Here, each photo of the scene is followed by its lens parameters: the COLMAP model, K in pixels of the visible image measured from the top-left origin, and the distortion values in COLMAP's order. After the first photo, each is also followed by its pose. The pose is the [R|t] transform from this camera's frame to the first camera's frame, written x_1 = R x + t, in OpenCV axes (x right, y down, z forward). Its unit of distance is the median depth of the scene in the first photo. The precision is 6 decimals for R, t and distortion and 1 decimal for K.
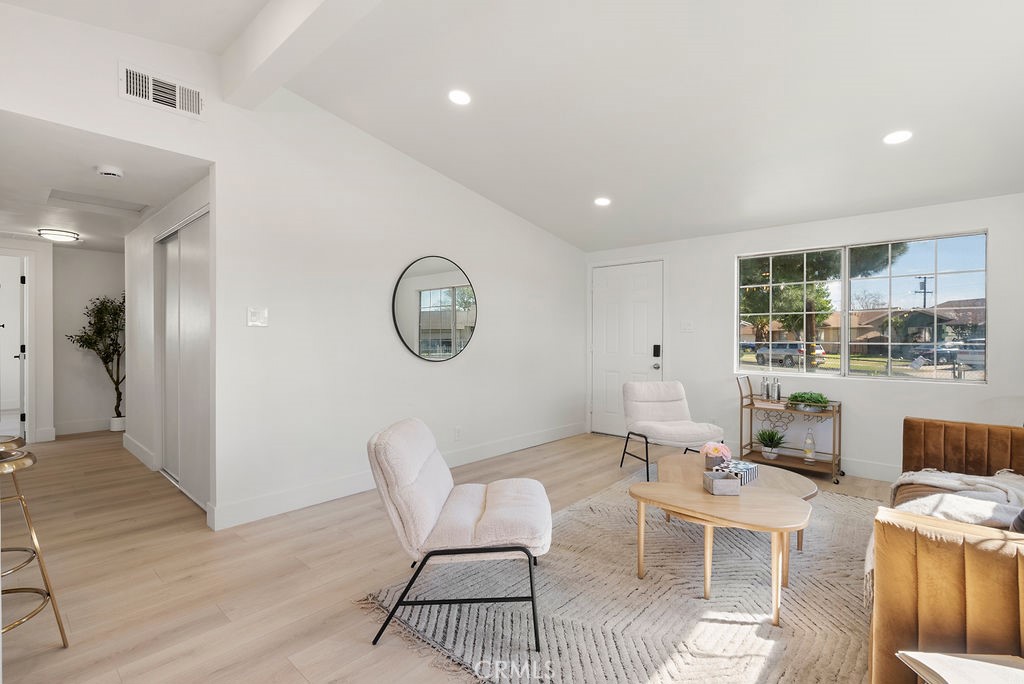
lens RADIAL K [[470.5, 0, 510.8], [0, 470.5, 344.1], [0, 0, 1]] dist [-0.002014, 0.001063]
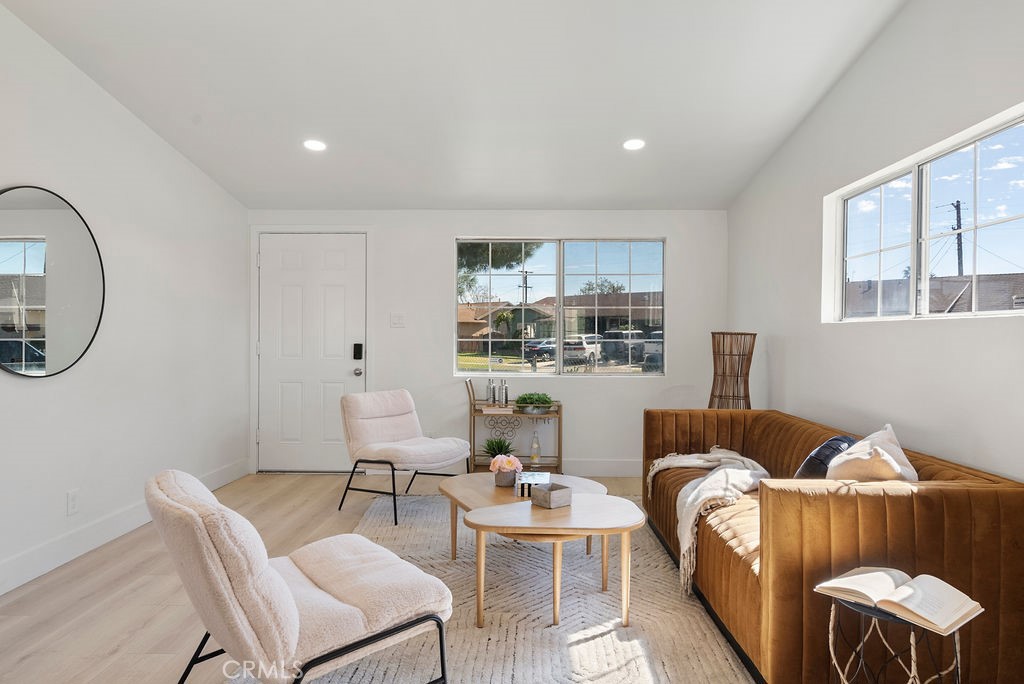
lens RADIAL K [[650.5, 0, 510.6], [0, 650.5, 338.9], [0, 0, 1]] dist [0.010550, 0.002077]
pose [[0.756890, -0.004559, 0.653526, -0.247998], [0.008113, 0.999964, -0.002420, -0.001907], [-0.653492, 0.007134, 0.756900, 0.057106]]
